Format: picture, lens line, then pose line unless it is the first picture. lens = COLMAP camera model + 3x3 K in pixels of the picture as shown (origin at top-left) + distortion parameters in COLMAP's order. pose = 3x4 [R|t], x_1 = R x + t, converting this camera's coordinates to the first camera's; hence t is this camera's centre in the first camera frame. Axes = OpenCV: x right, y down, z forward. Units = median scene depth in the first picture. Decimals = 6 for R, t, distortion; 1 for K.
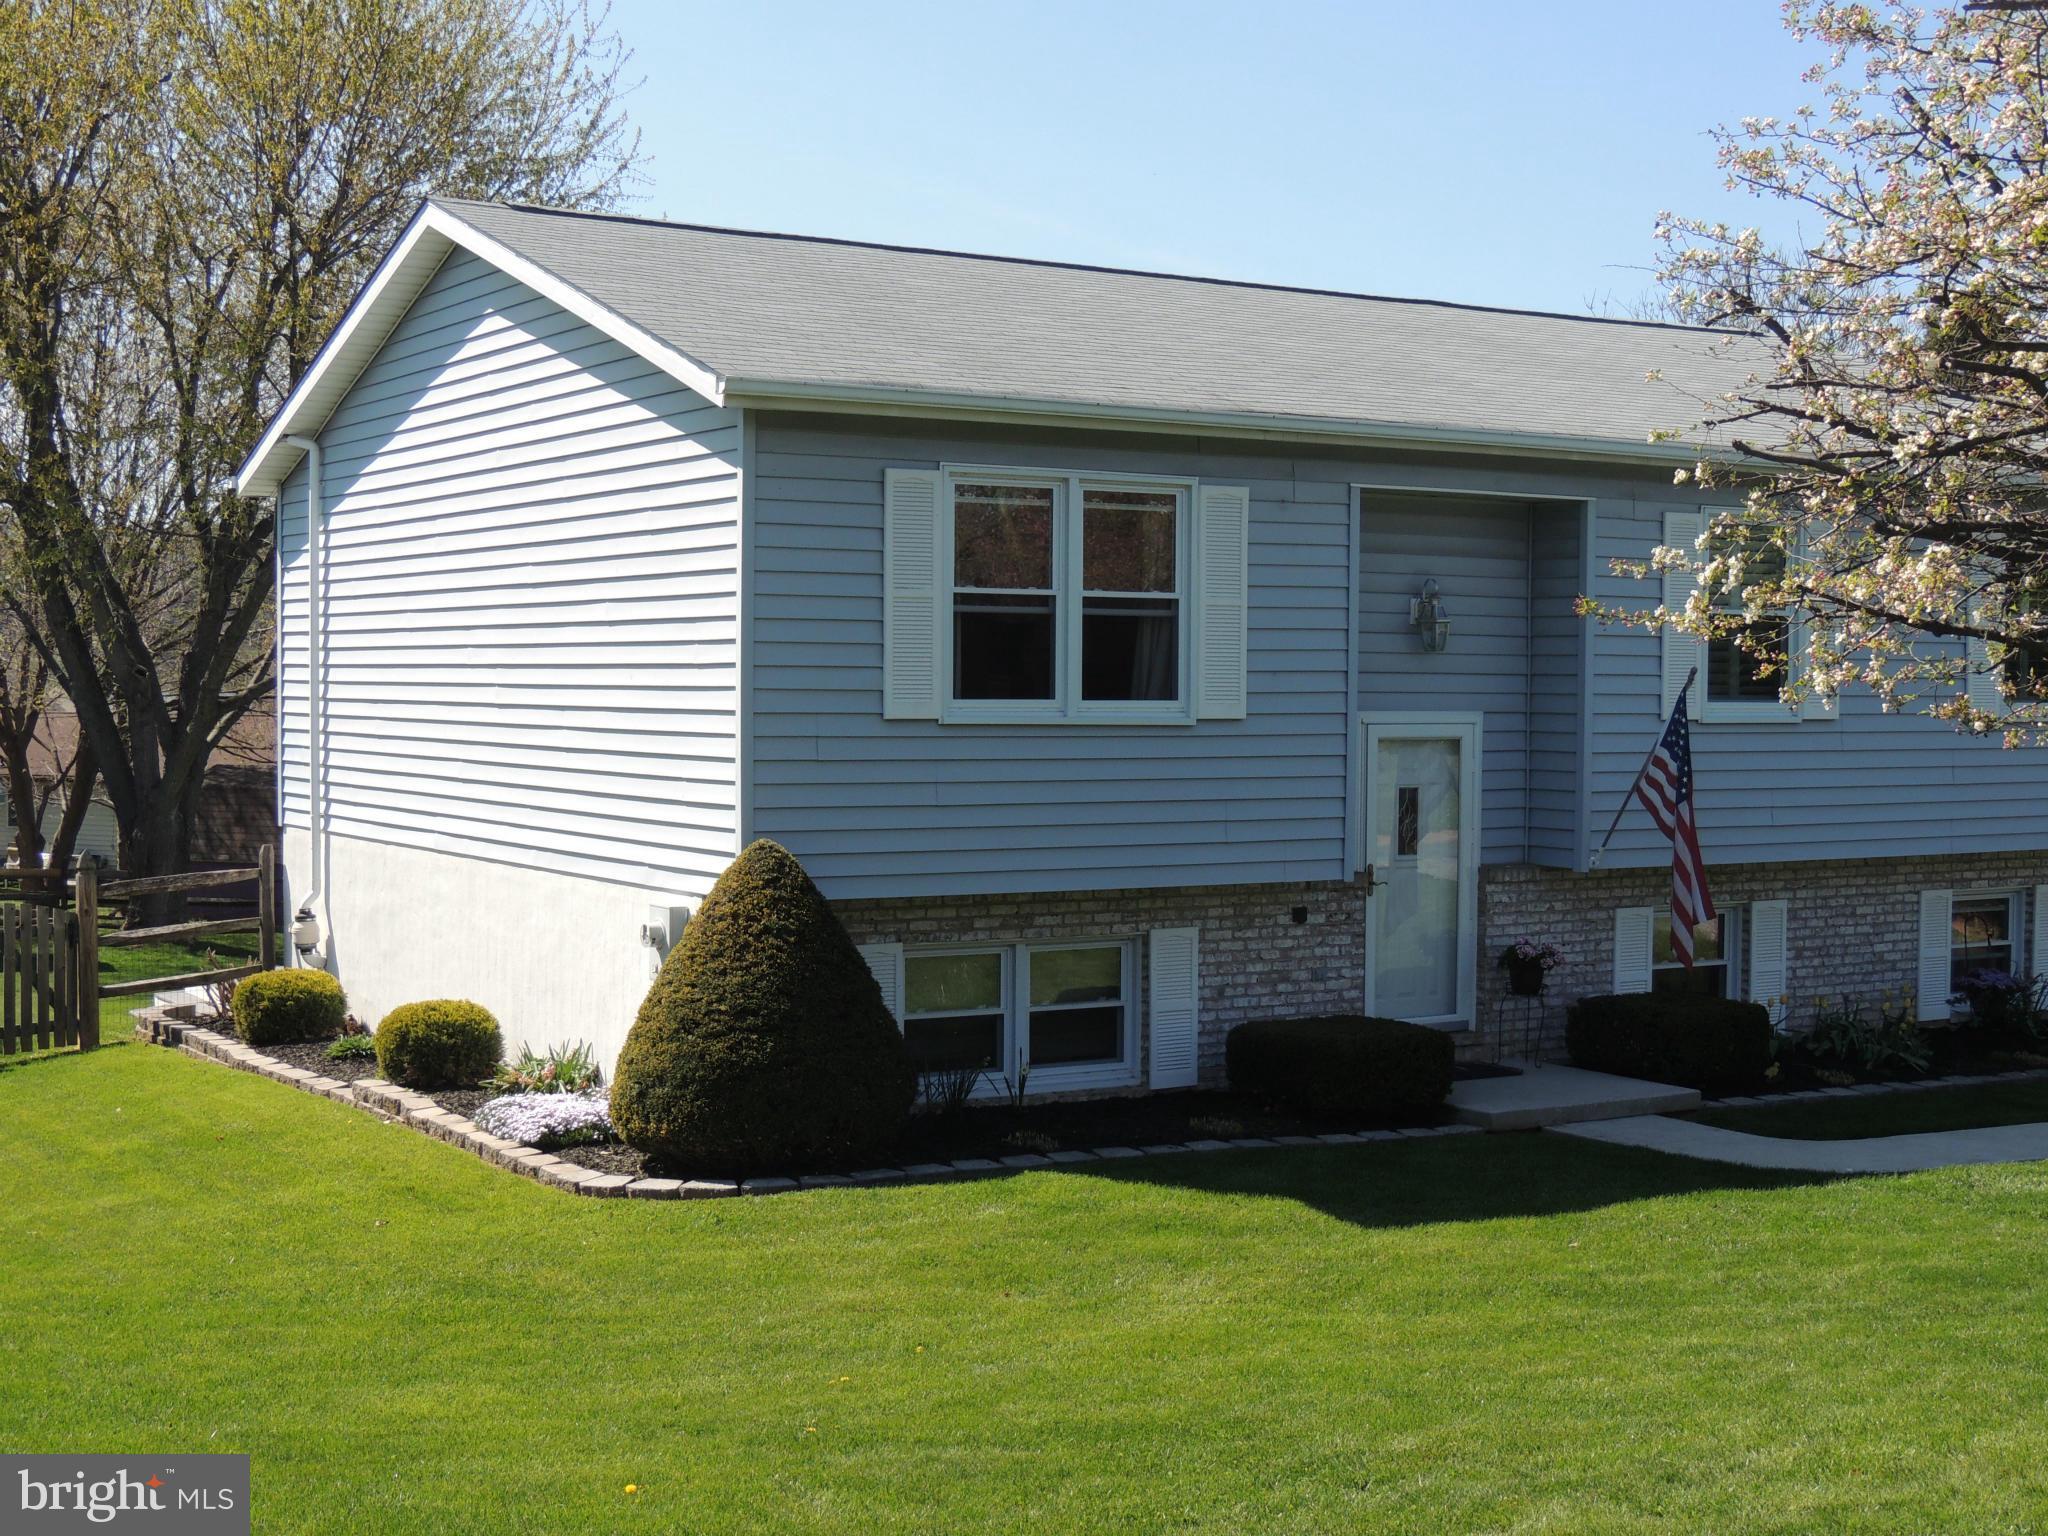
lens RADIAL K [[2759.3, 0, 1020.1], [0, 2759.3, 780.7], [0, 0, 1]] dist [-0.165737, 0.000000]
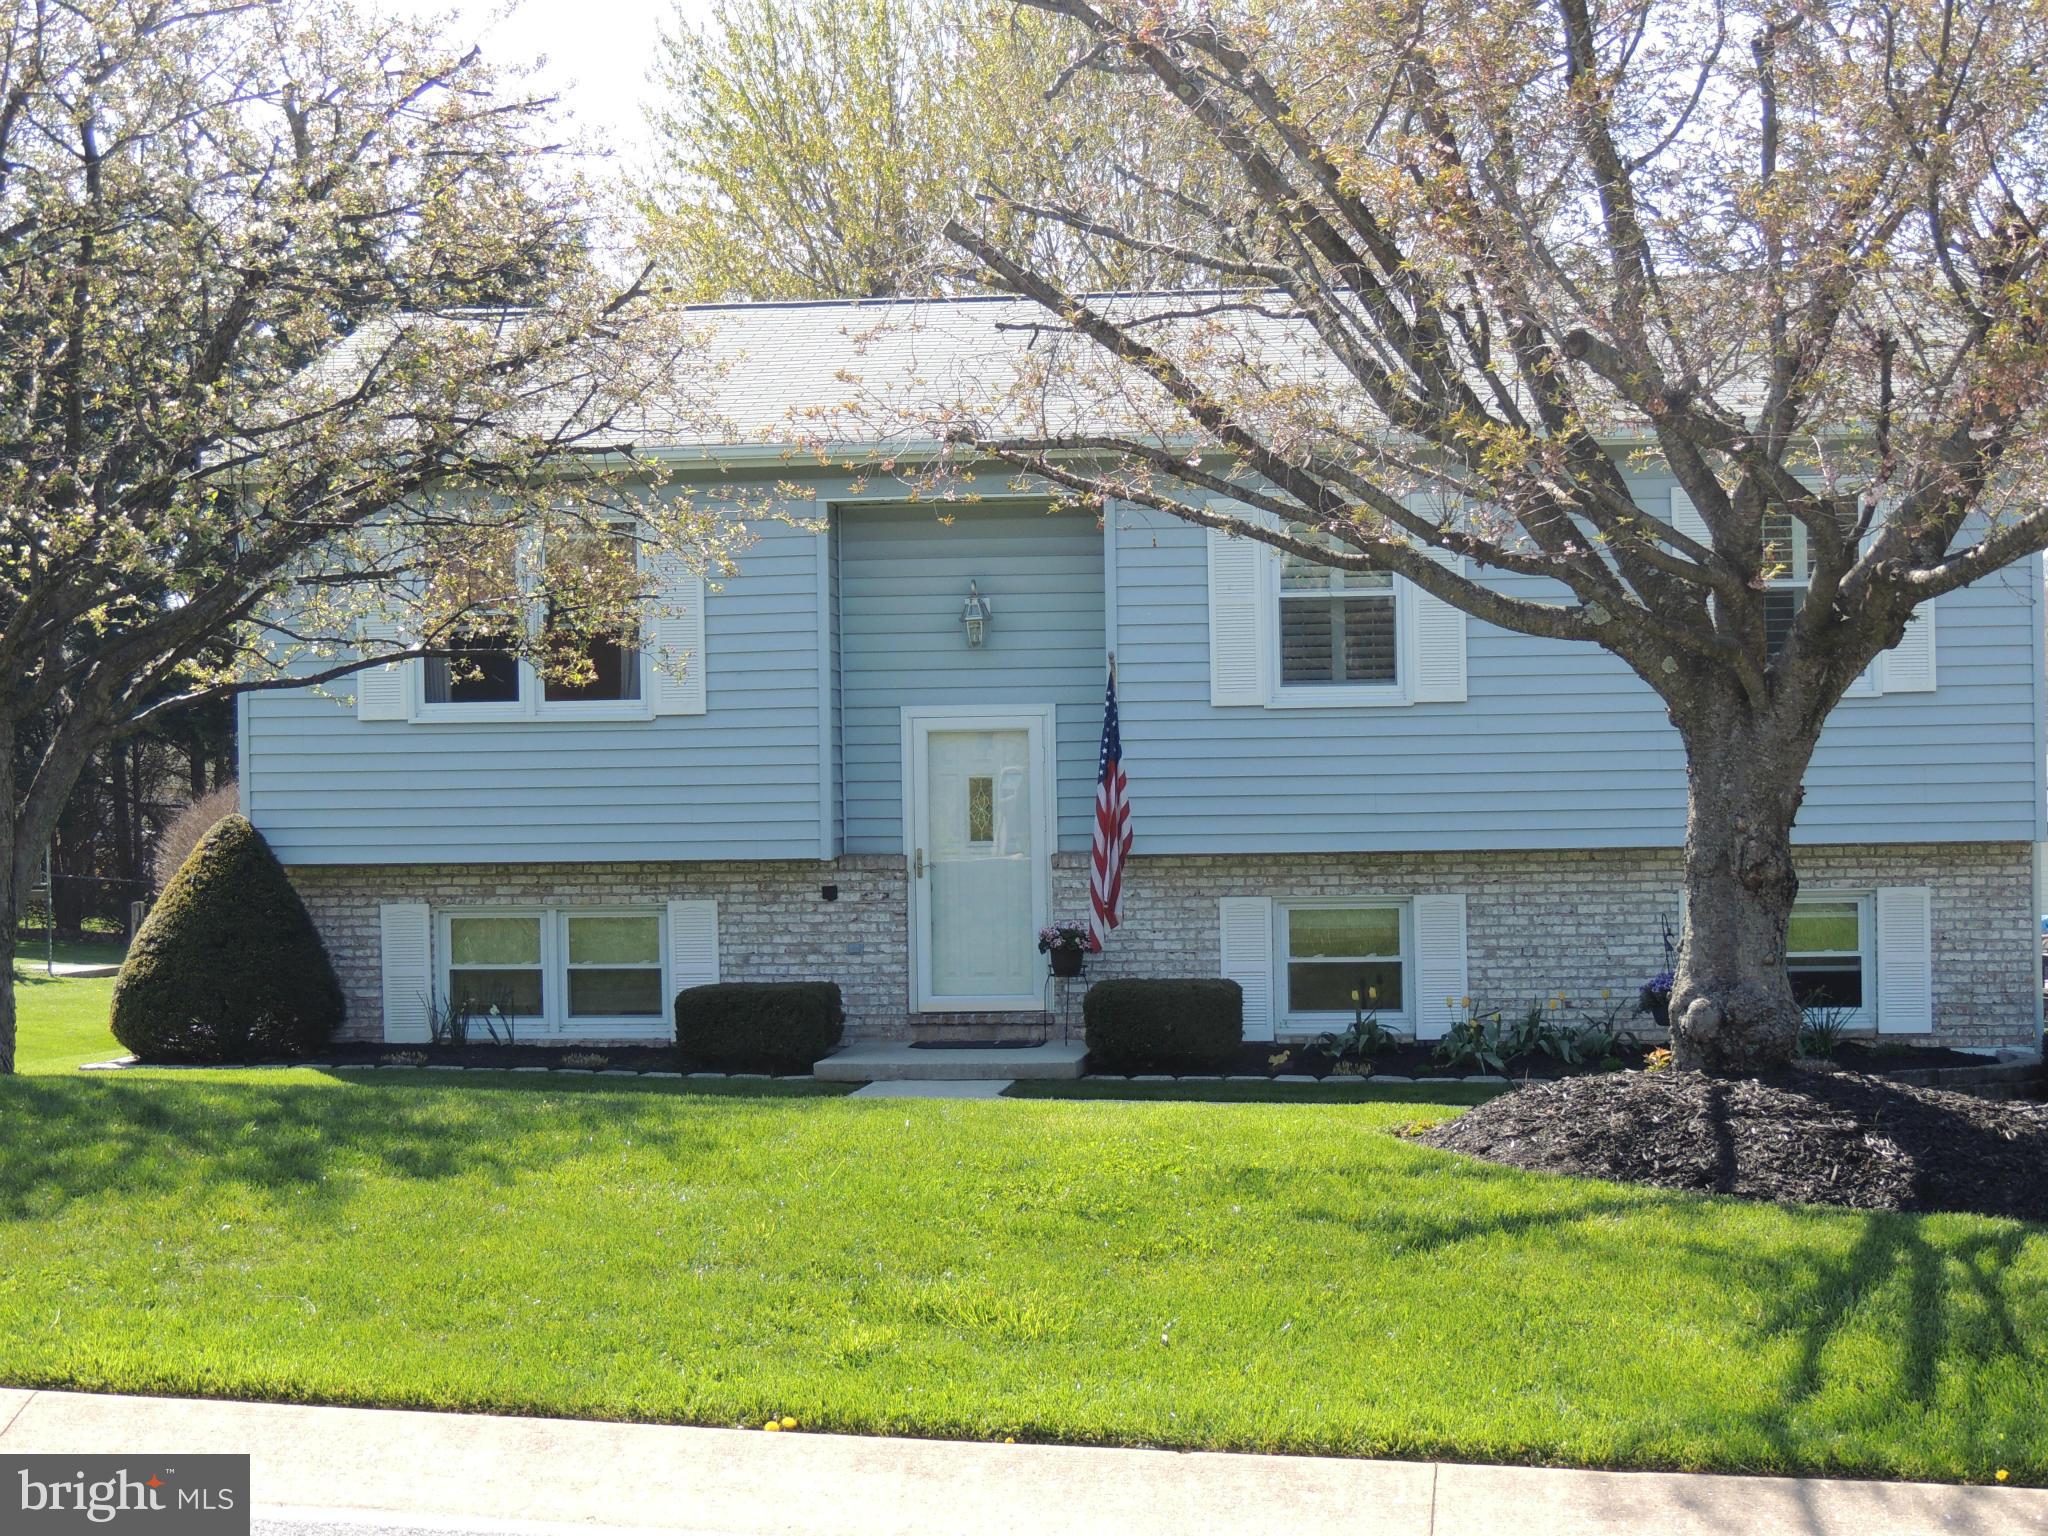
lens RADIAL K [[2118.7, 0, 1026.9], [0, 2118.7, 754.1], [0, 0, 1]] dist [-0.034067, 0.000000]
pose [[0.822368, -0.000737, -0.568955, 0.602957], [0.004930, 0.999971, 0.005831, -0.010538], [0.568935, -0.007600, 0.822348, 0.328189]]
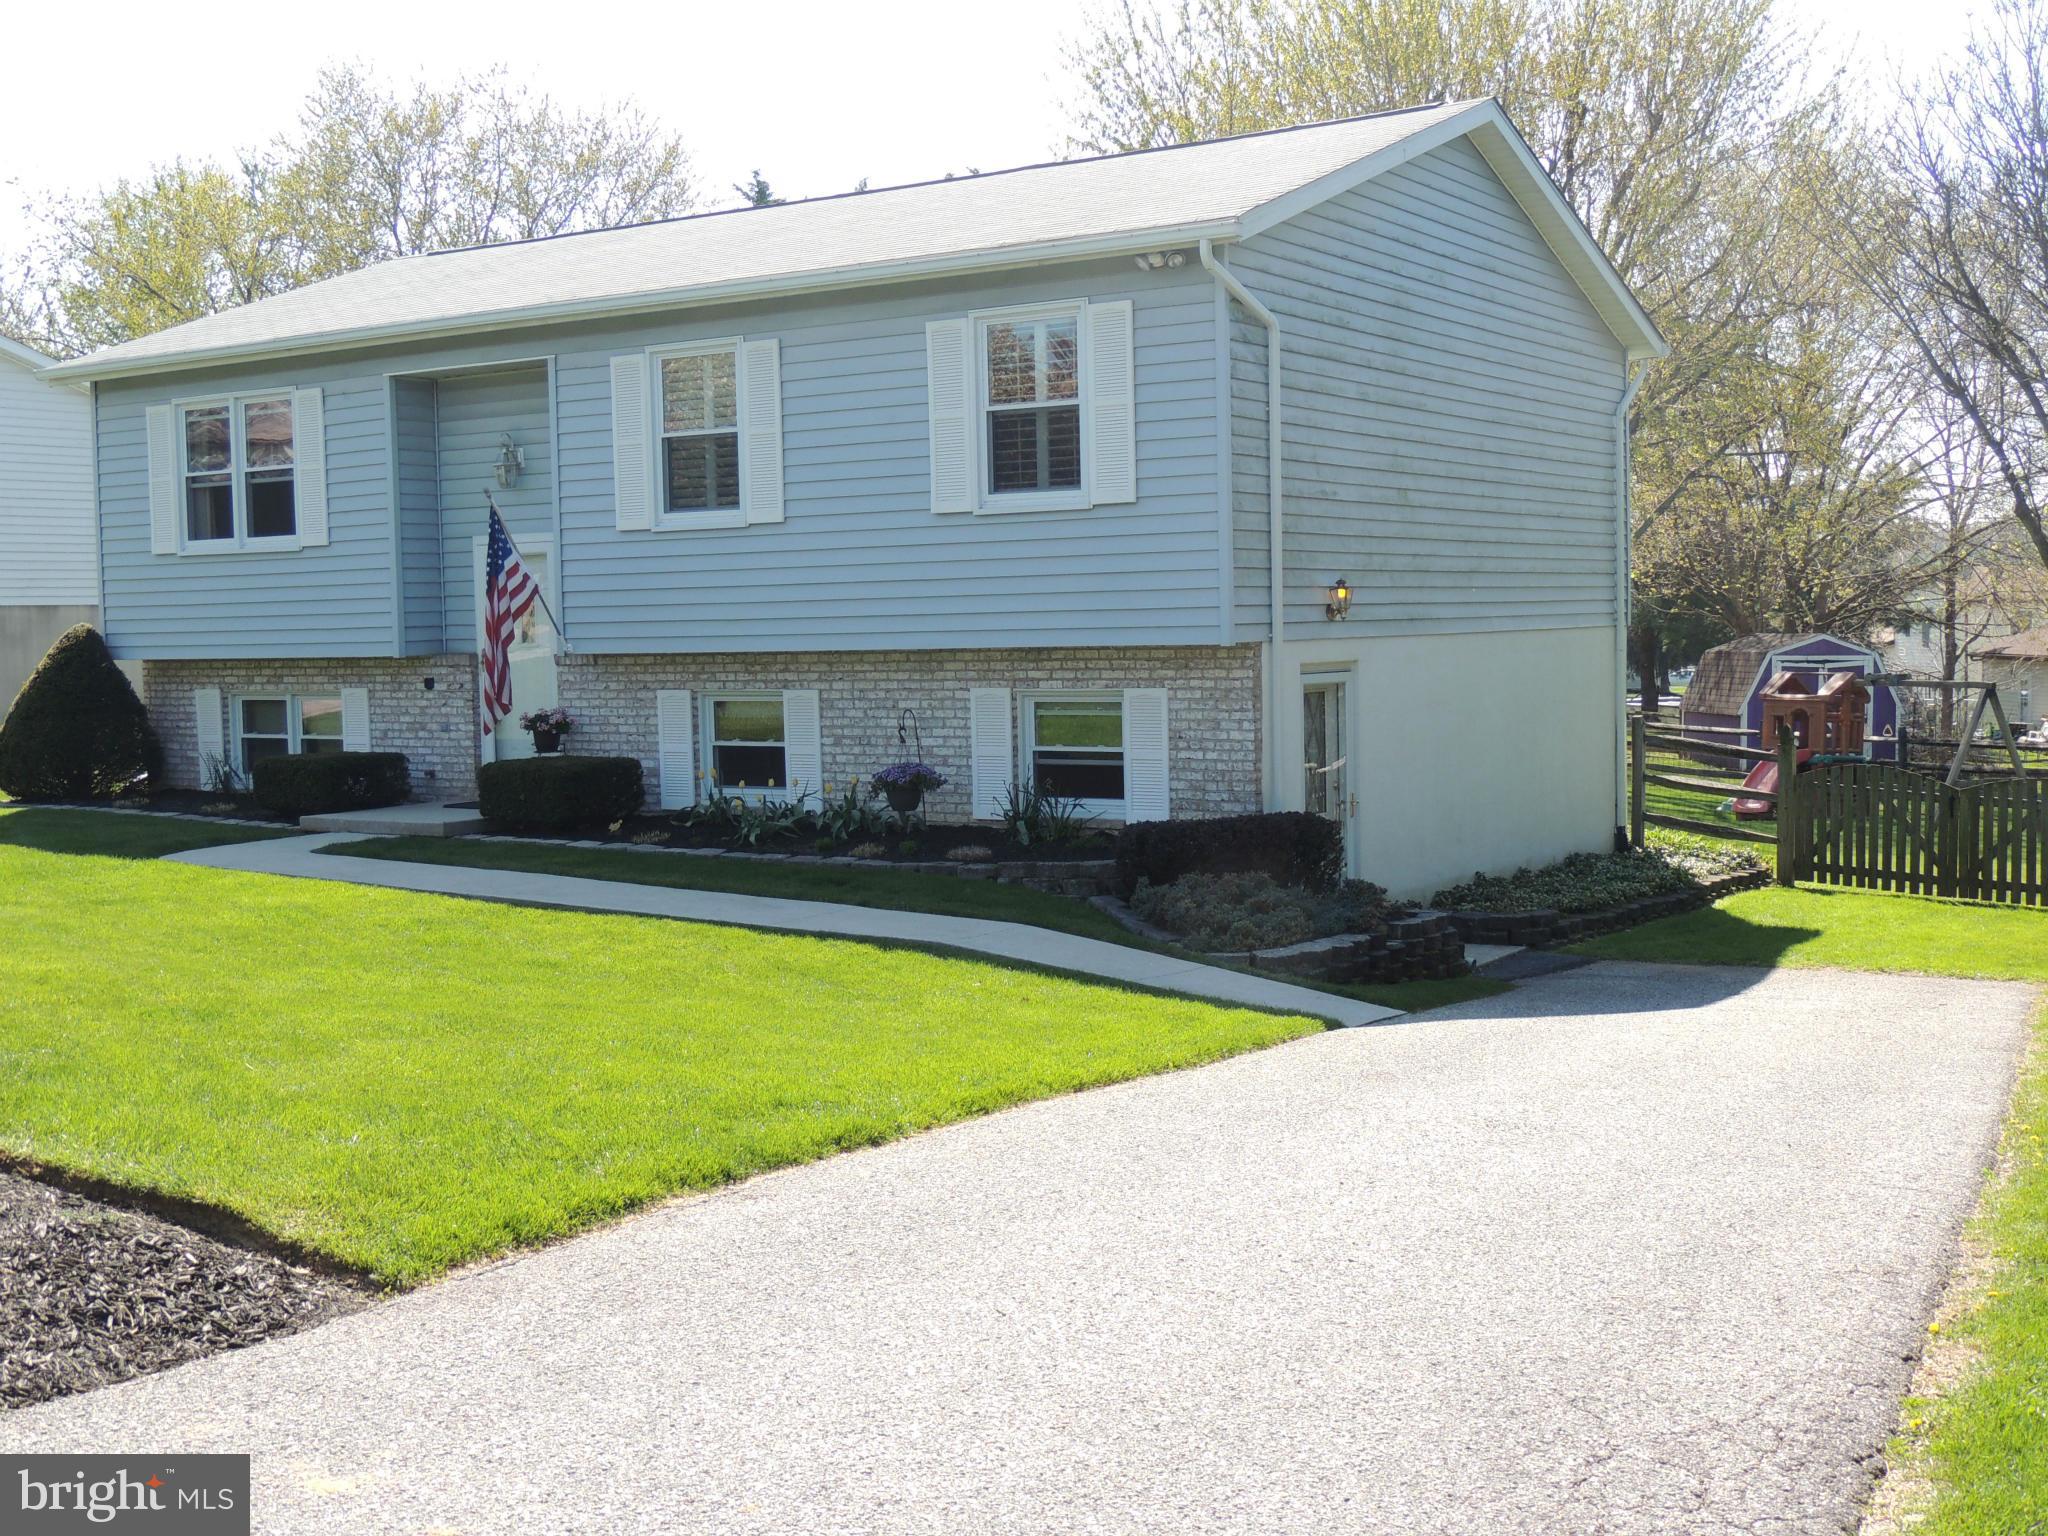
lens RADIAL K [[2429.9, 0, 1012.5], [0, 2429.9, 759.6], [0, 0, 1]] dist [-0.066044, 0.000000]
pose [[0.436507, 0.073702, -0.896677, 1.244817], [0.031128, 0.994805, 0.096921, -0.020991], [0.899162, -0.070218, 0.431945, 0.684628]]
